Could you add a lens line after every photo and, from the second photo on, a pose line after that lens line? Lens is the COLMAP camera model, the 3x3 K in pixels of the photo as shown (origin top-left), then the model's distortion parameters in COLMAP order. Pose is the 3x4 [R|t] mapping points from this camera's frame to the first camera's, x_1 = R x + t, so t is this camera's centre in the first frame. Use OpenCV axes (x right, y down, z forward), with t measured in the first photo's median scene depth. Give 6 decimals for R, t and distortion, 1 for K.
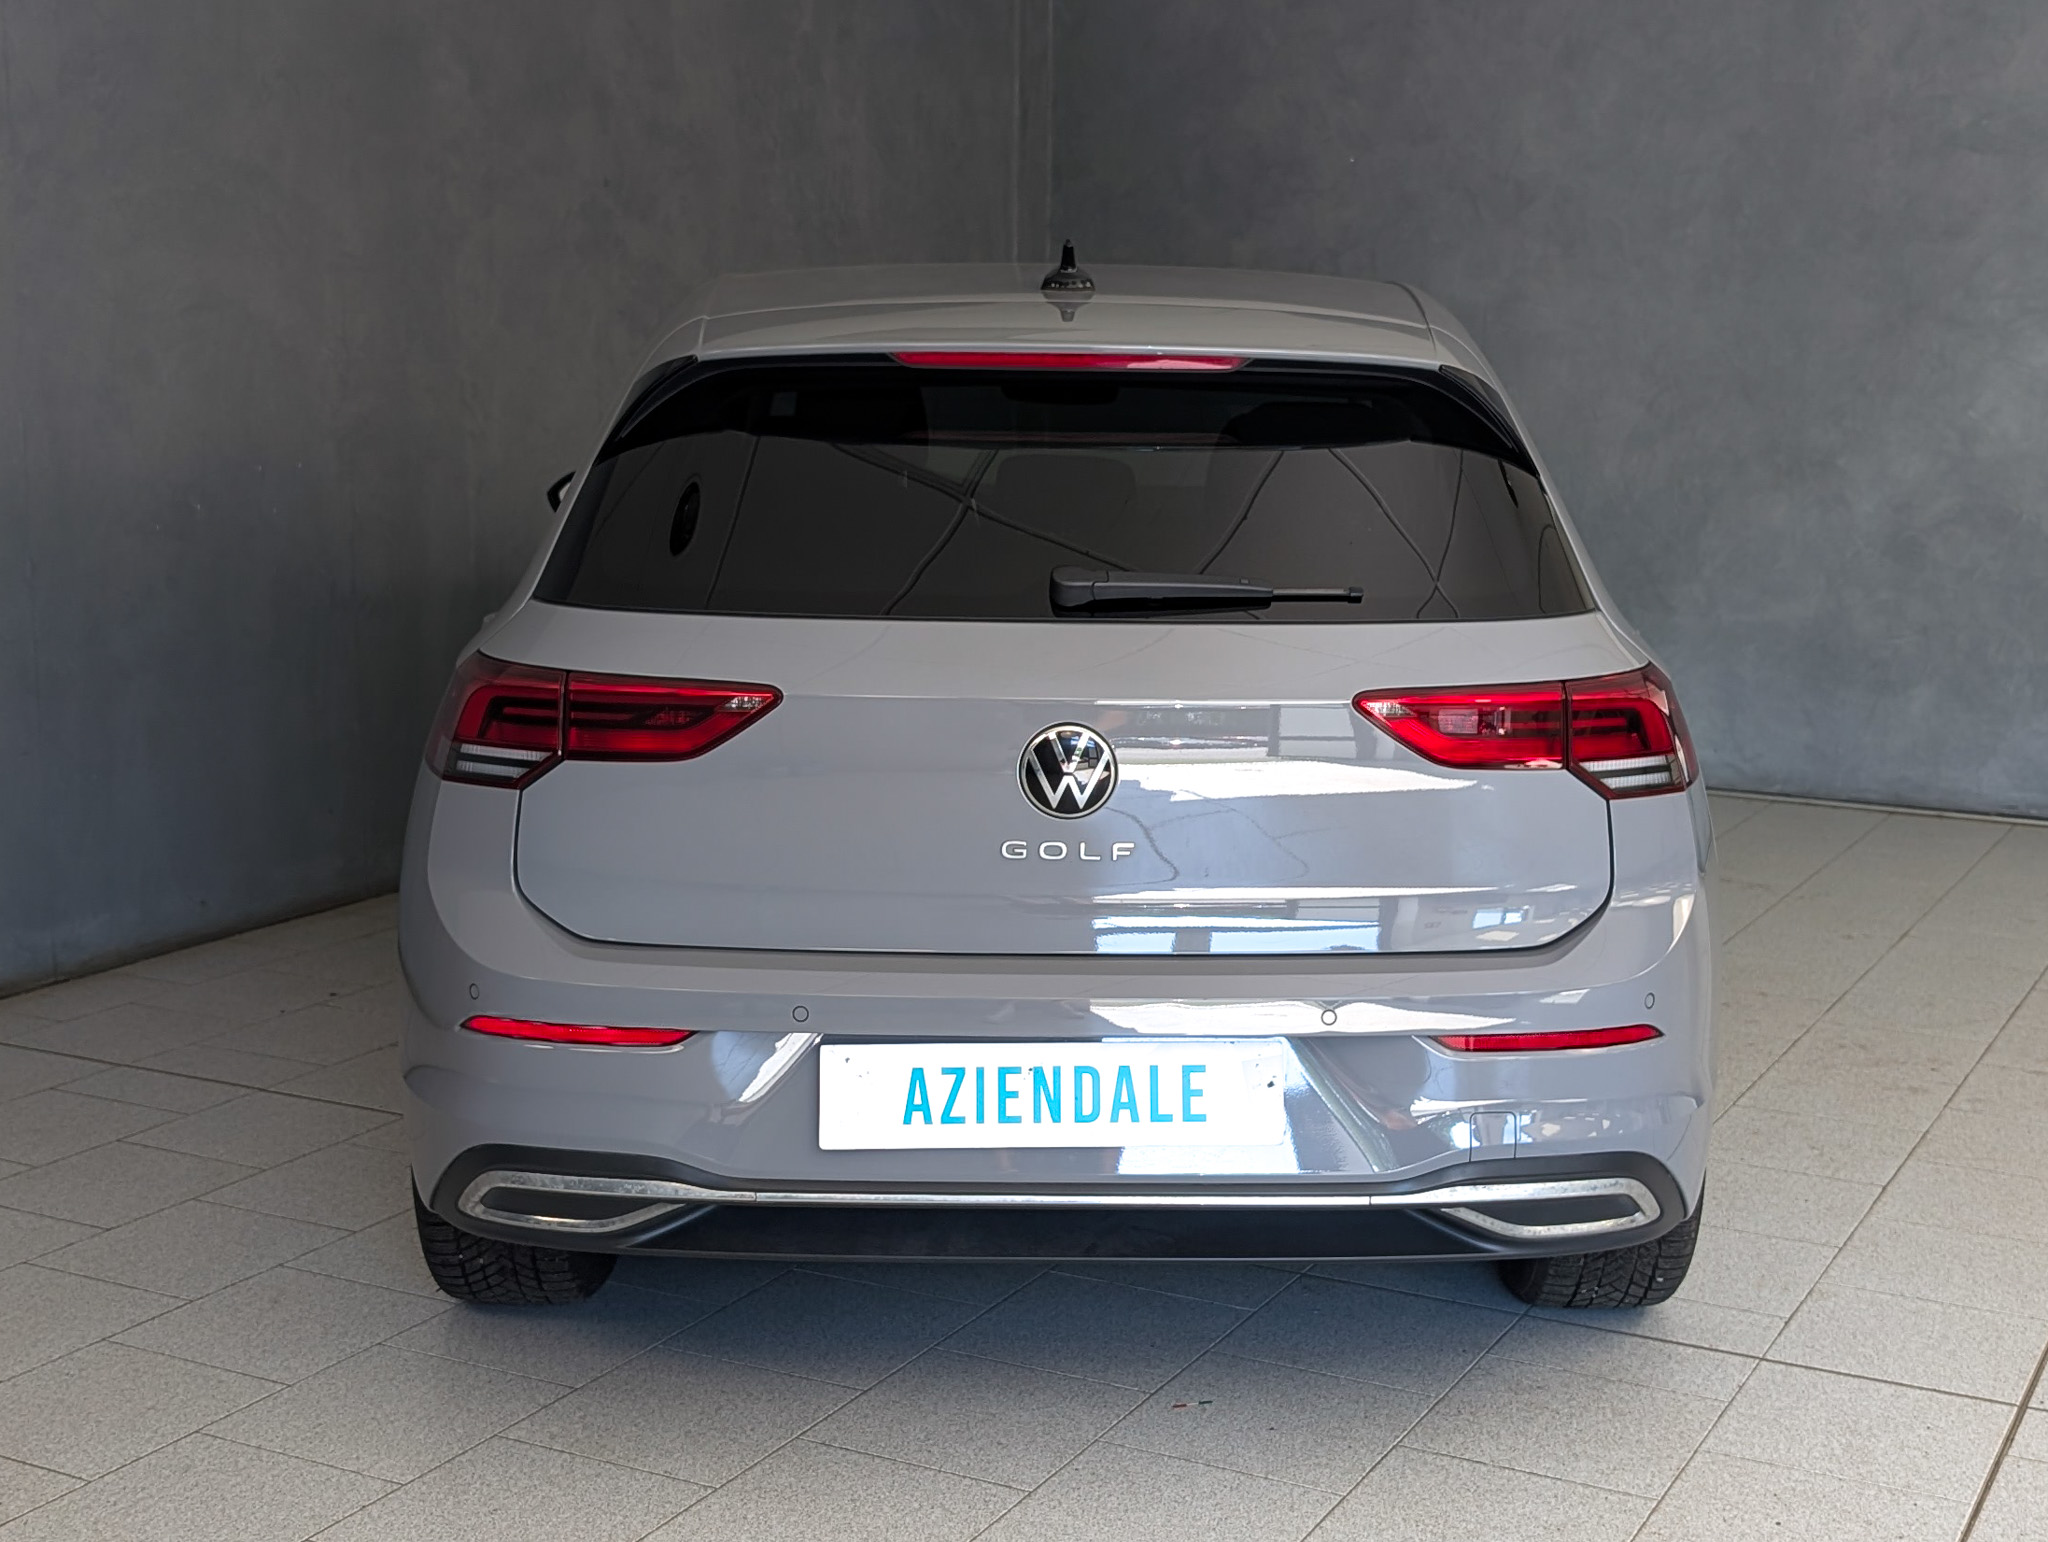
lens RADIAL K [[2040.6, 0, 1166.6], [0, 2040.6, 830.6], [0, 0, 1]] dist [0.165623, -0.342459]
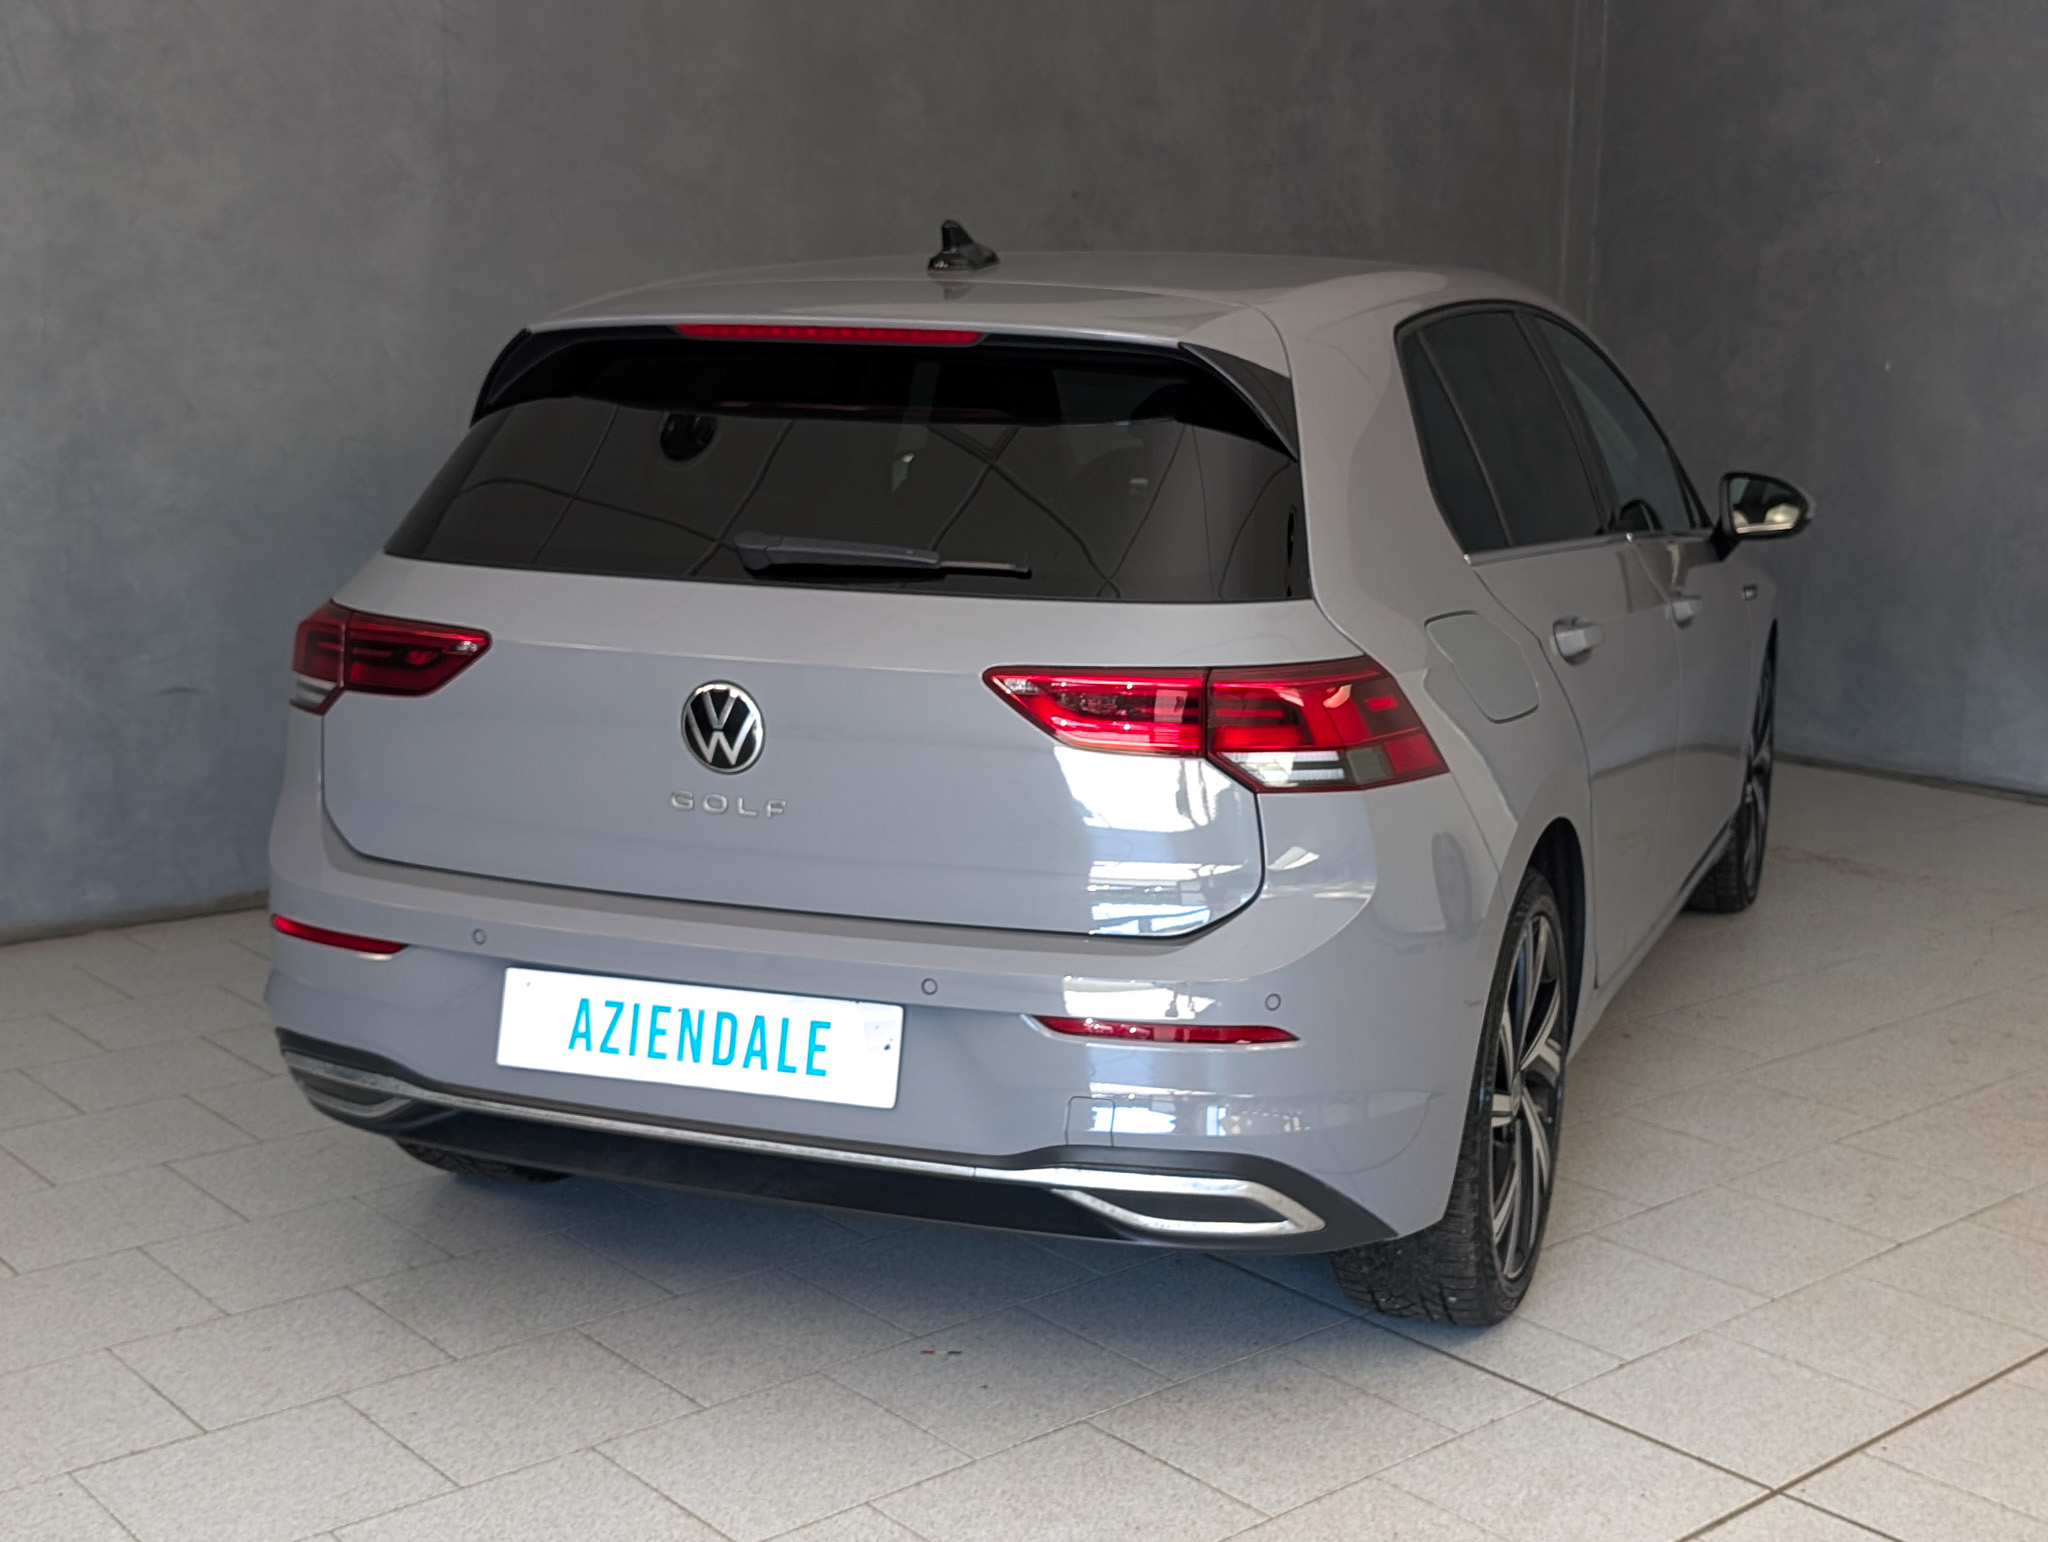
lens RADIAL K [[1909.5, 0, 1134.3], [0, 1909.5, 826.4], [0, 0, 1]] dist [0.169005, -0.344110]
pose [[0.957024, 0.075118, -0.280112, 0.414500], [-0.072011, 0.997175, 0.021383, -0.014365], [0.280927, -0.000293, 0.959729, 0.115424]]
